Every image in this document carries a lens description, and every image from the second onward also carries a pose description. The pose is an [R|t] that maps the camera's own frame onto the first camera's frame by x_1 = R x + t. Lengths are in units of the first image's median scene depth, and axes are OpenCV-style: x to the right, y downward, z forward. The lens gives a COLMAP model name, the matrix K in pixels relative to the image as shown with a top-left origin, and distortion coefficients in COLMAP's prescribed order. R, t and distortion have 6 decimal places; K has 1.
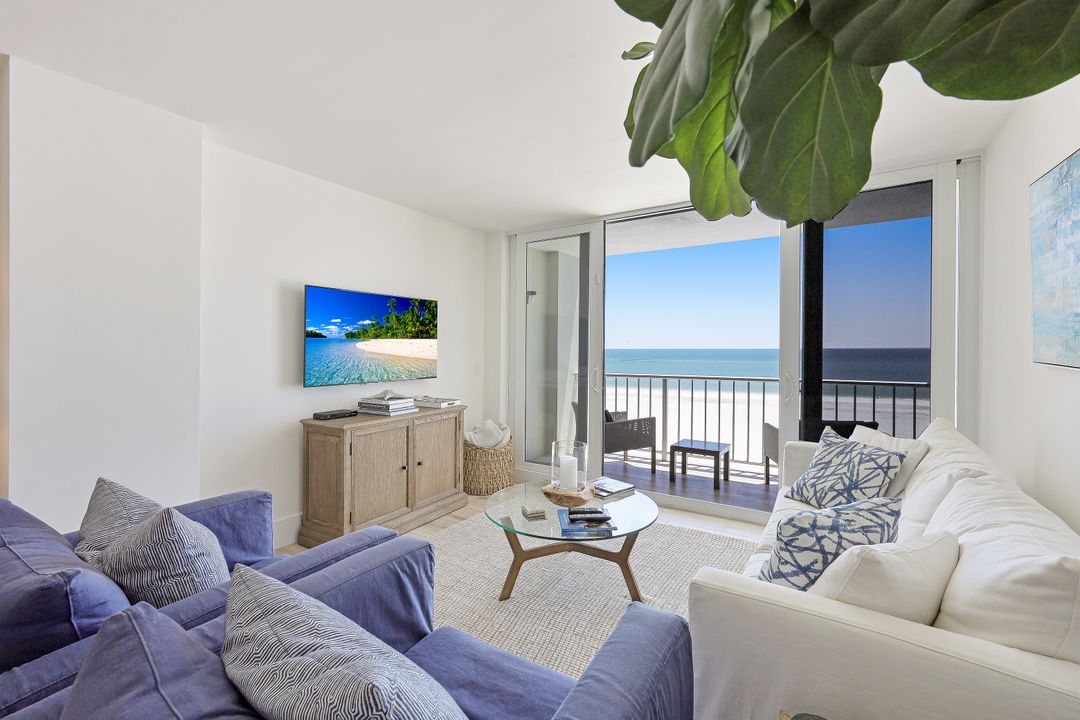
lens RADIAL K [[445.0, 0, 541.5], [0, 445.0, 354.9], [0, 0, 1]] dist [-0.007823, 0.003096]
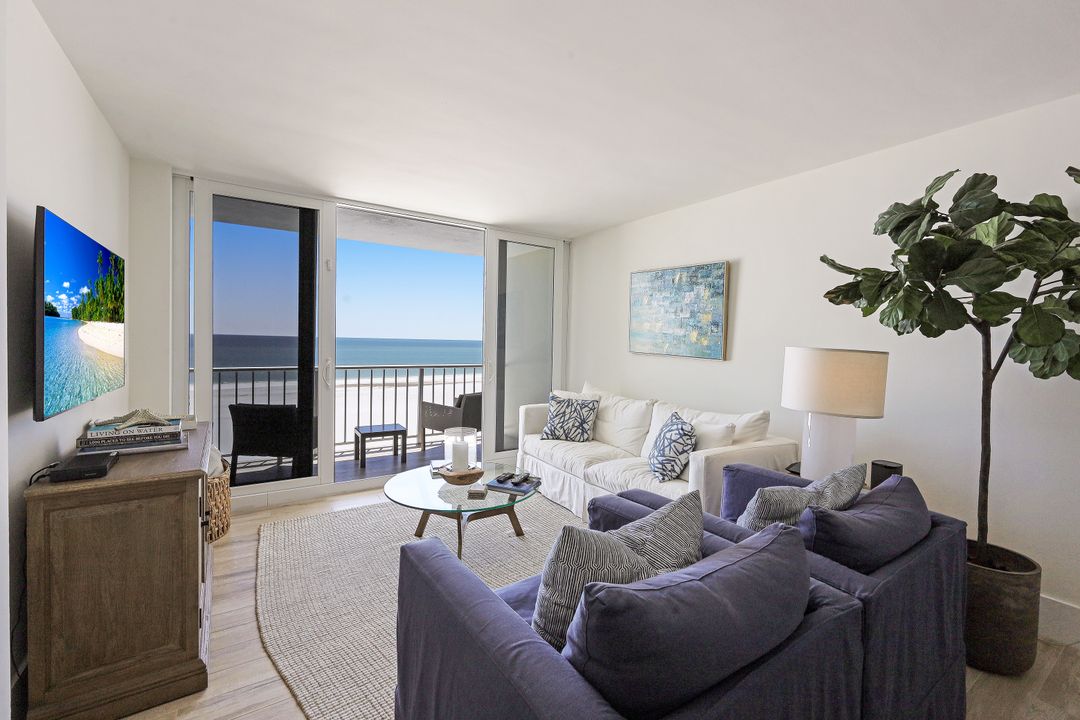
lens RADIAL K [[445.0, 0, 534.5], [0, 445.0, 352.6], [0, 0, 1]] dist [-0.007823, 0.003096]
pose [[0.431349, -0.015499, 0.902052, -0.541543], [-0.007190, 0.999762, 0.020616, -0.009982], [-0.902157, -0.015379, 0.431134, 0.224909]]
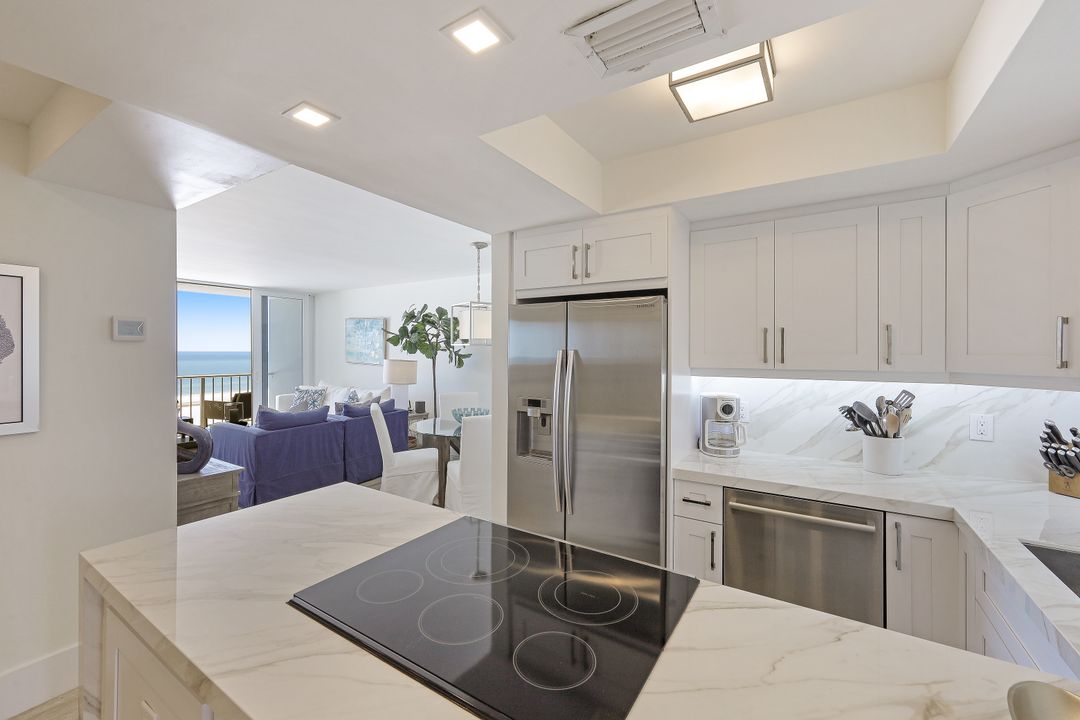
lens RADIAL K [[445.0, 0, 538.9], [0, 445.0, 353.2], [0, 0, 1]] dist [-0.007823, 0.003096]
pose [[0.019676, -0.003144, 0.999801, -1.265200], [0.009813, 0.999947, 0.002951, -0.025731], [-0.999758, 0.009753, 0.019705, -0.305214]]
